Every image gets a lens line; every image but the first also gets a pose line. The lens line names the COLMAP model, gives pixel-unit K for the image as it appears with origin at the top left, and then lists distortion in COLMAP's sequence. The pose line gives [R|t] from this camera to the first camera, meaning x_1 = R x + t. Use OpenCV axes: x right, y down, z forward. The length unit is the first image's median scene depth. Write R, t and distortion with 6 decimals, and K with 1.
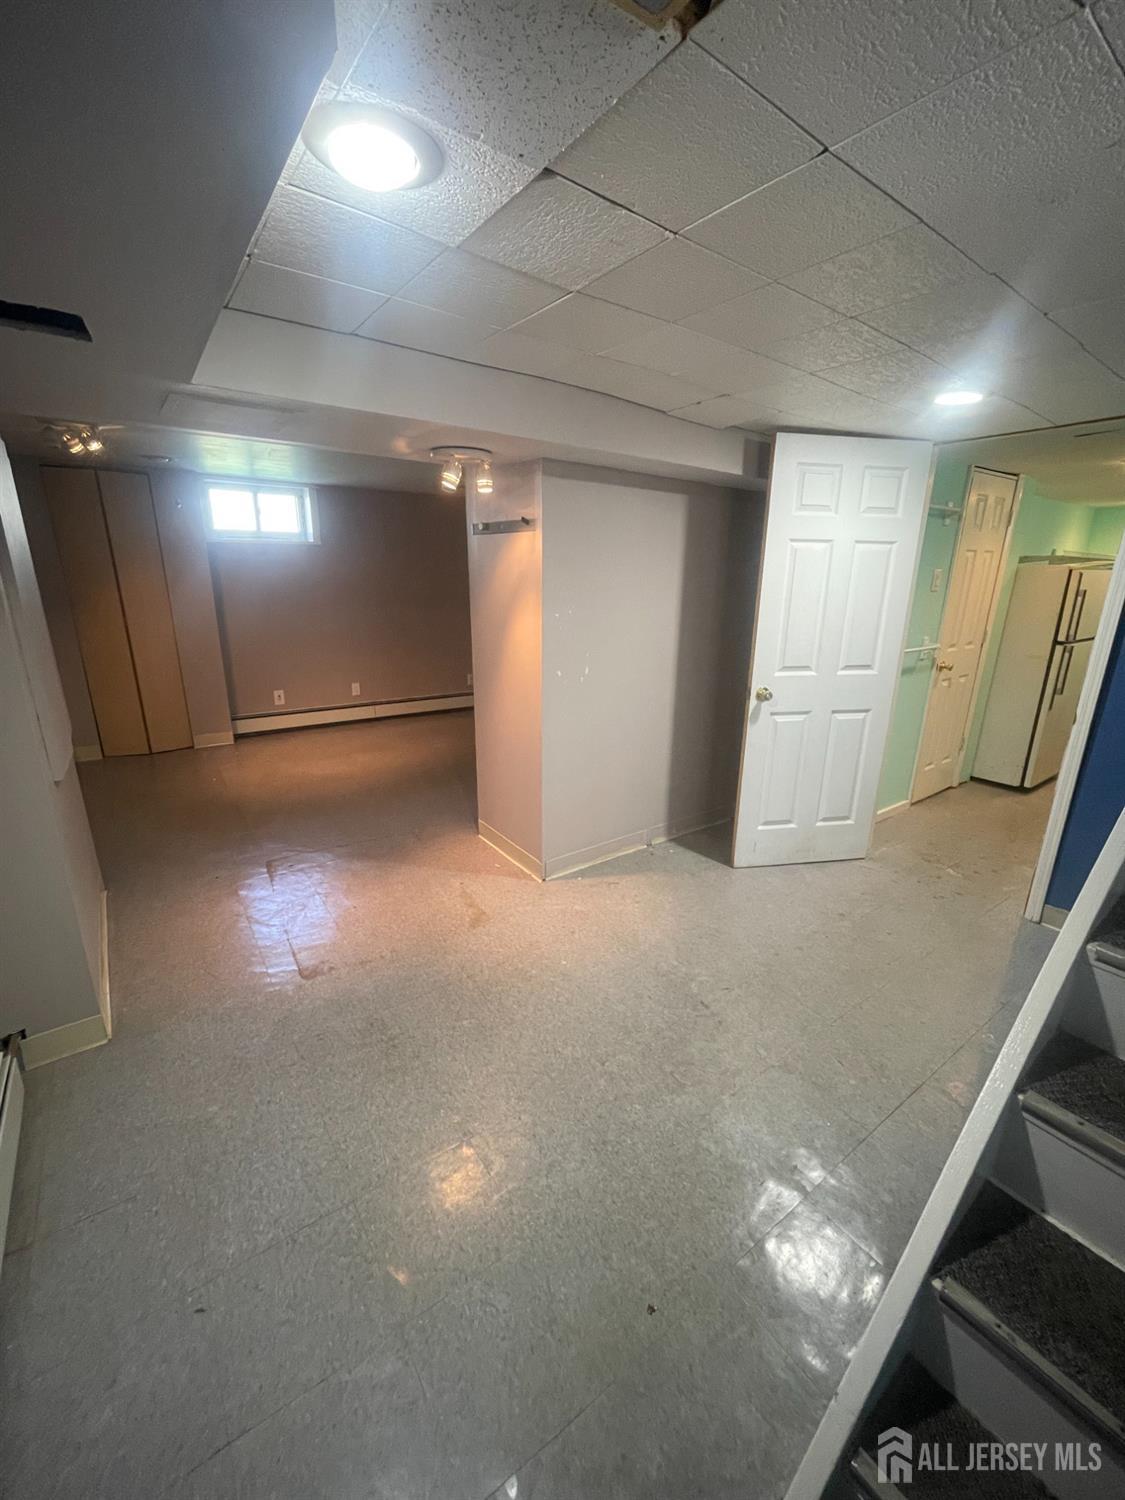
lens RADIAL K [[605.9, 0, 558.0], [0, 605.9, 743.6], [0, 0, 1]] dist [-0.003152, -0.000206]
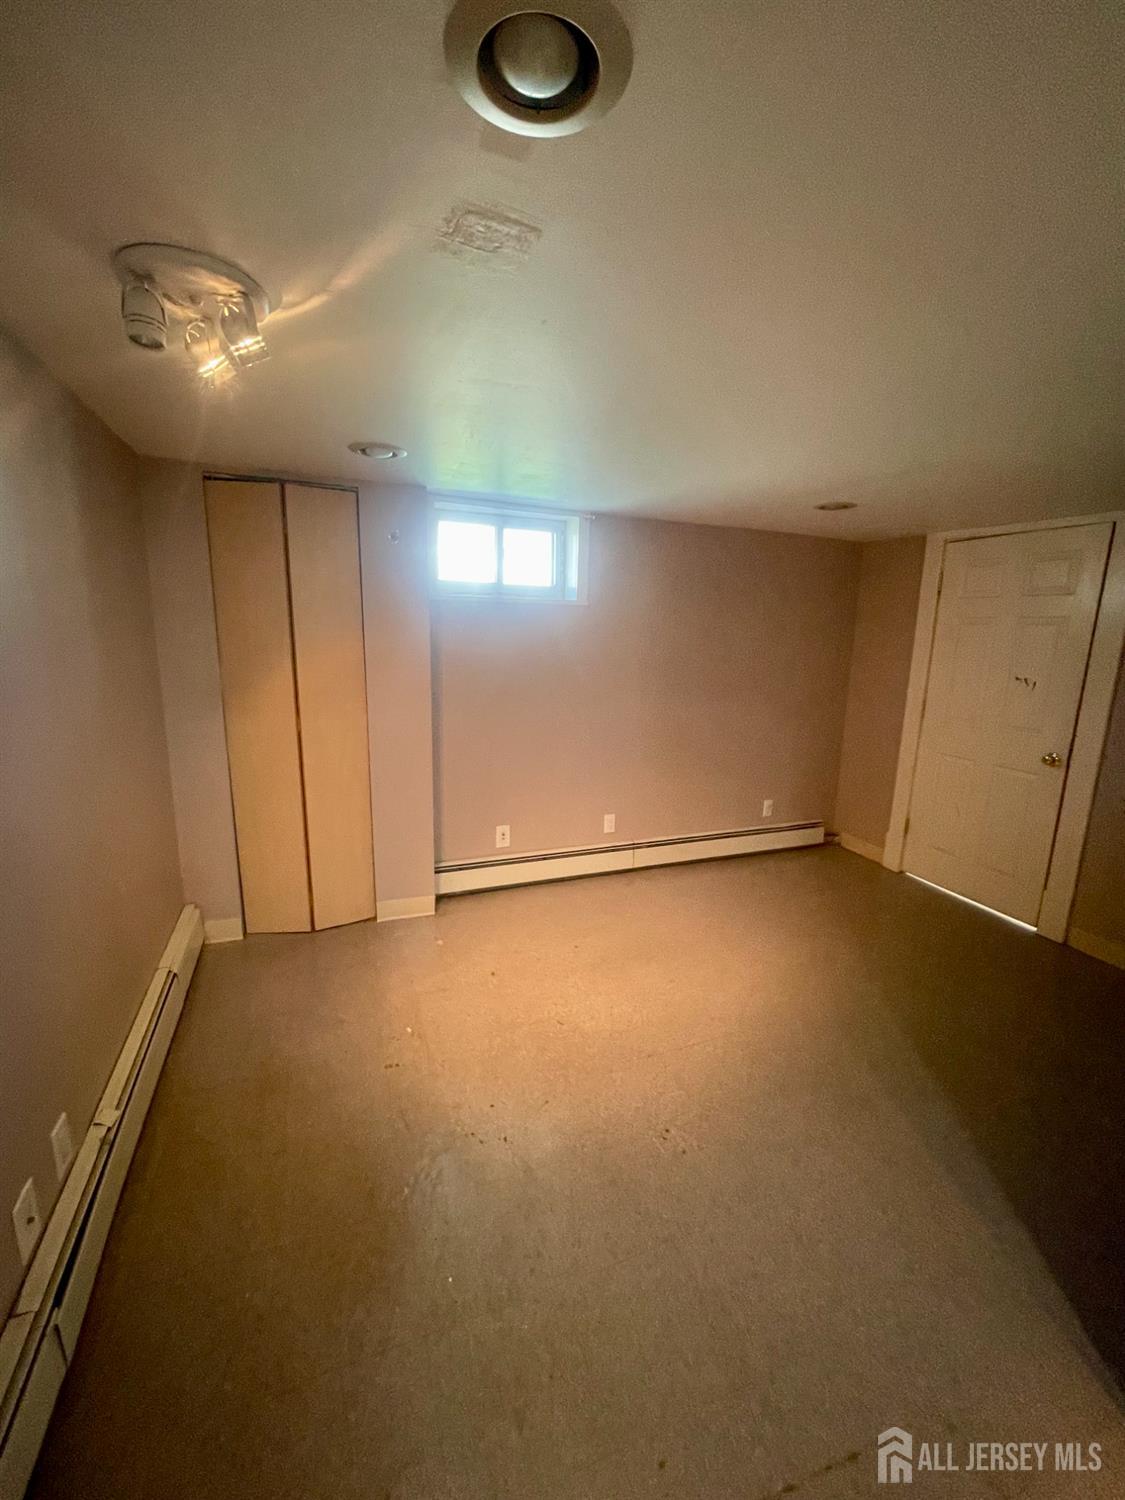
lens RADIAL K [[605.9, 0, 566.6], [0, 605.9, 755.4], [0, 0, 1]] dist [-0.003152, -0.000206]
pose [[0.970363, 0.057012, -0.234830, -0.260175], [-0.078558, 0.993412, -0.083436, -0.117927], [0.228526, 0.099411, 0.968449, 0.401365]]
